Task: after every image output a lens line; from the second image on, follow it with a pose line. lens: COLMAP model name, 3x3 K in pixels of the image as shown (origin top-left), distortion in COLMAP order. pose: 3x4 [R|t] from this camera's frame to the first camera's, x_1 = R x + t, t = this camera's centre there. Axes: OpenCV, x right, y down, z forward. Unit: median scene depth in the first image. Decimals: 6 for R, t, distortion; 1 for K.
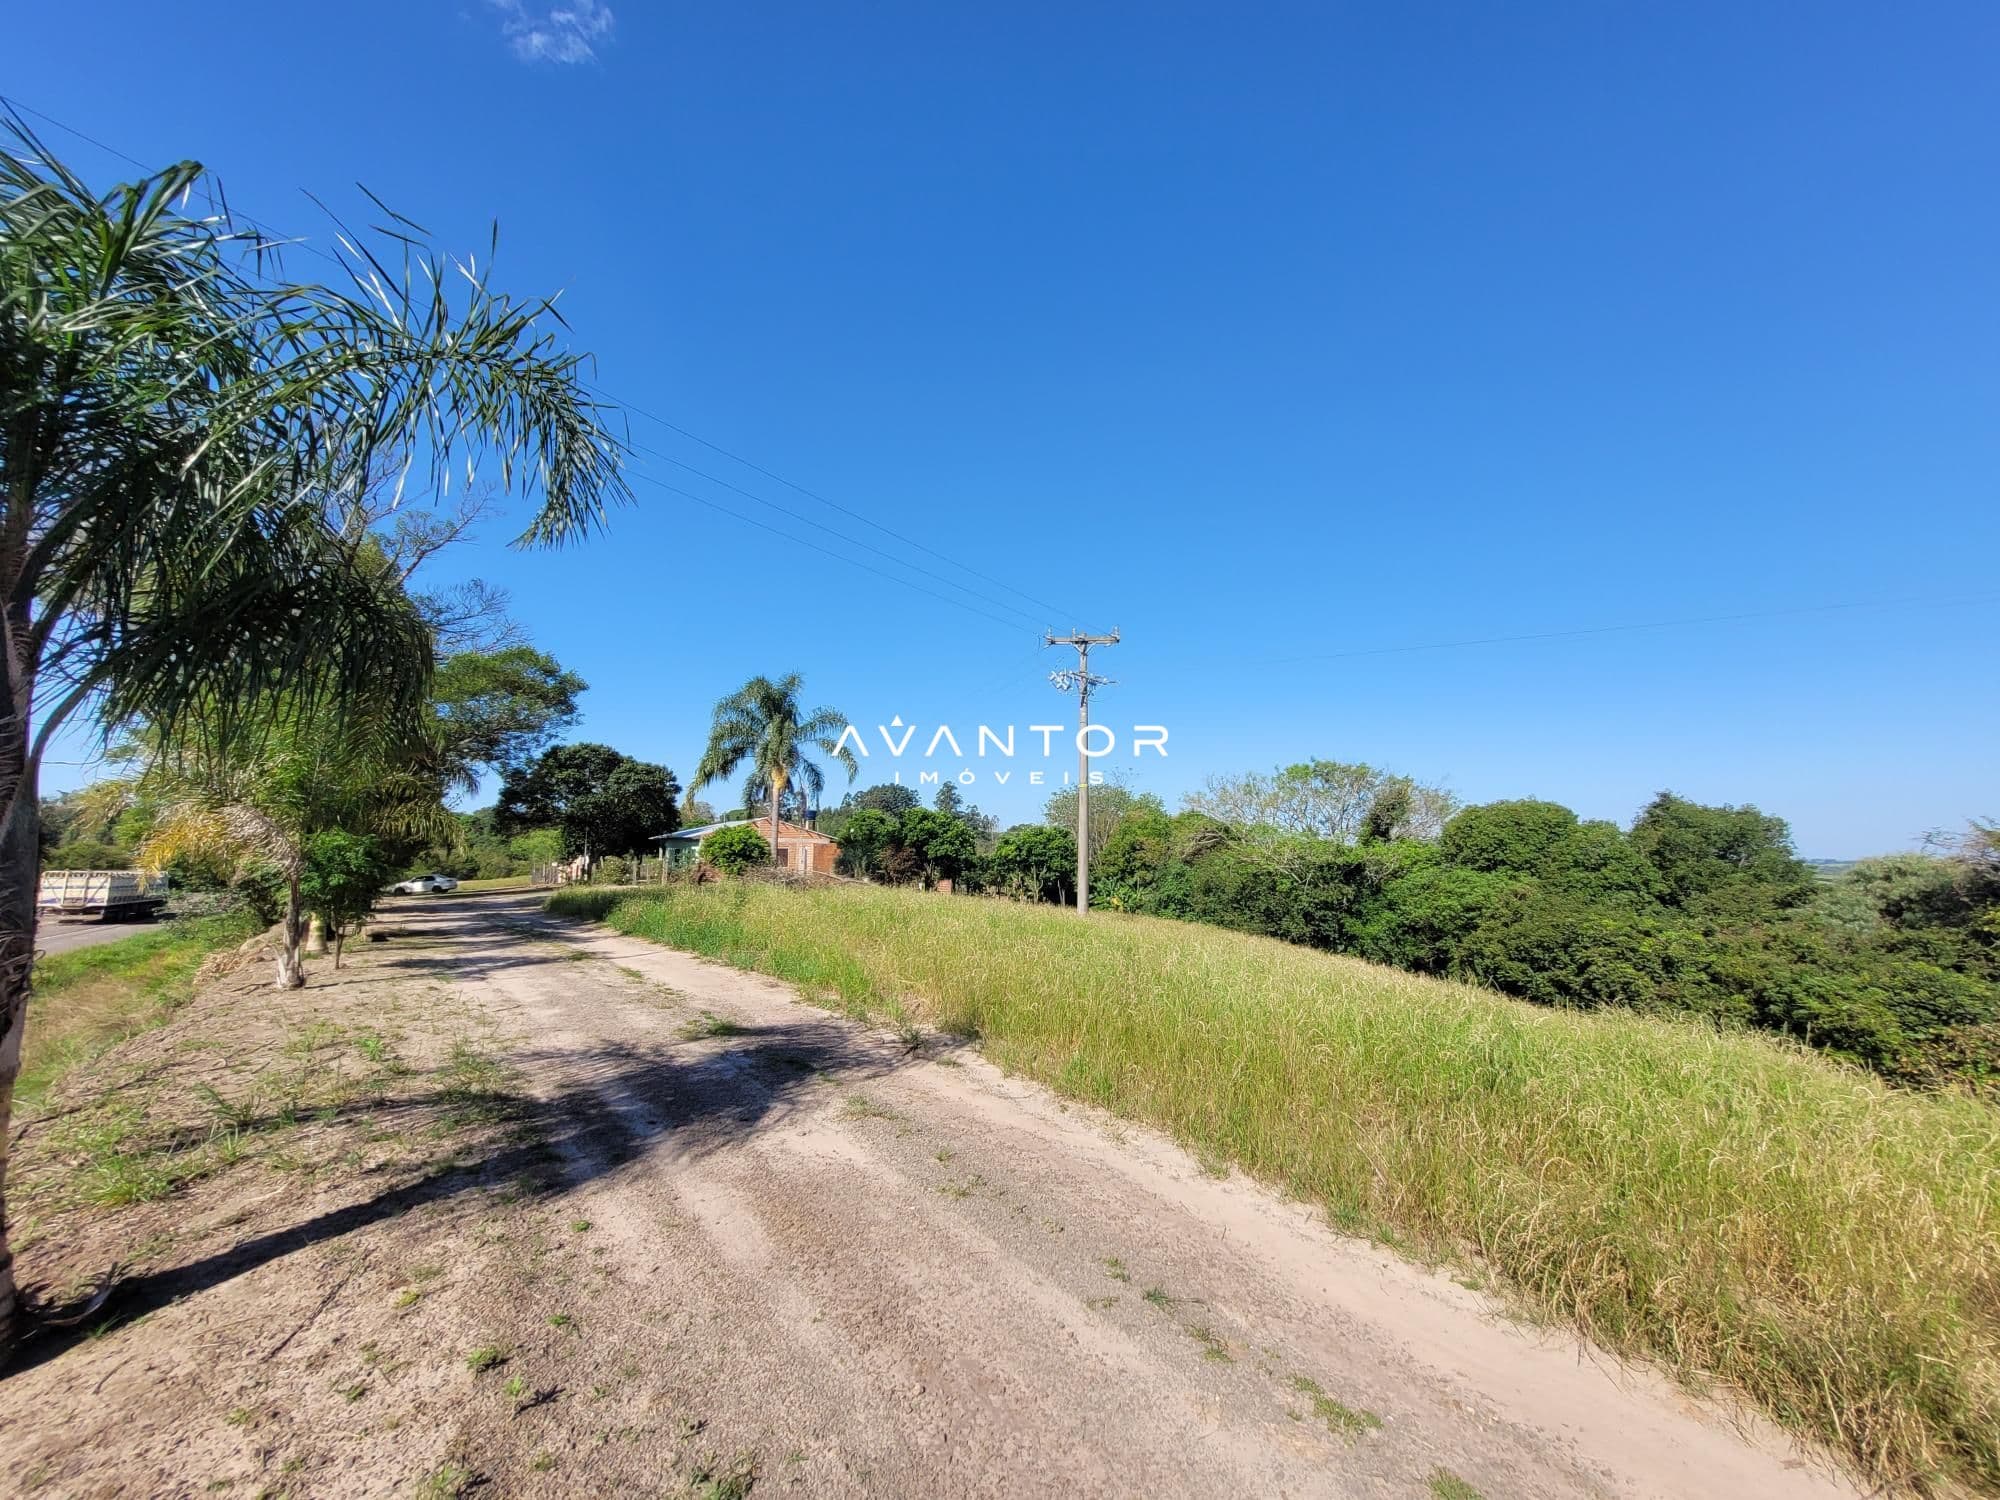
lens RADIAL K [[800.1, 0, 1001.6], [0, 800.1, 758.3], [0, 0, 1]] dist [0.003603, 0.000818]
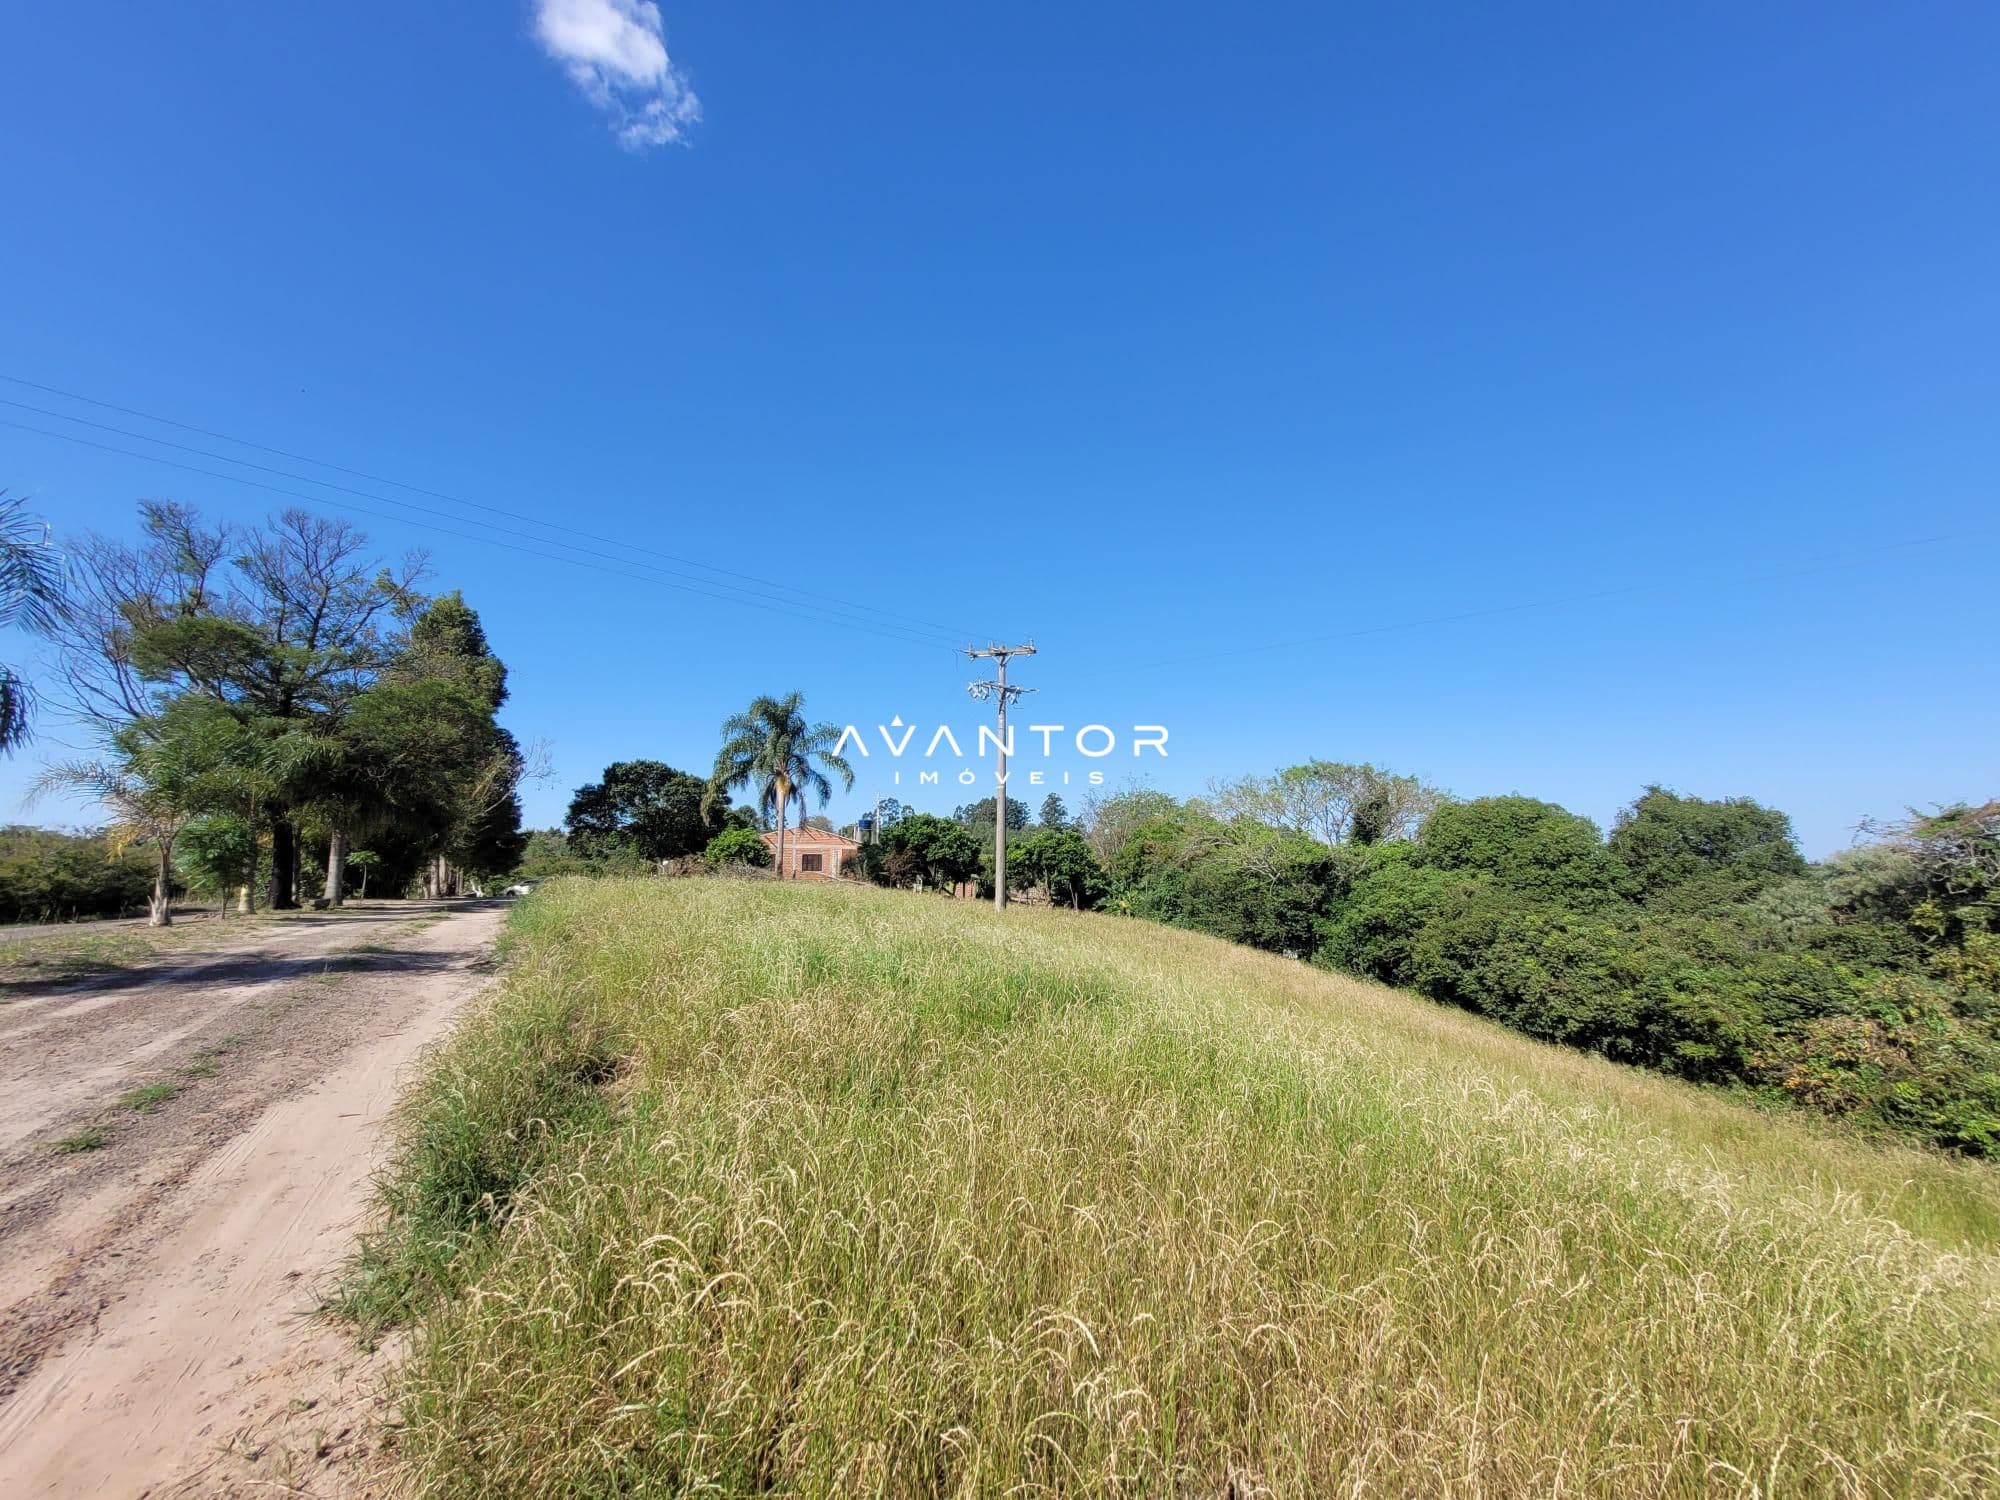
lens RADIAL K [[803.8, 0, 1005.3], [0, 803.8, 765.8], [0, 0, 1]] dist [0.003948, 0.000167]
pose [[0.988400, -0.021431, -0.150357, 0.196895], [0.020523, 0.999761, -0.007589, 0.009551], [0.150483, 0.004415, 0.988603, -0.047974]]
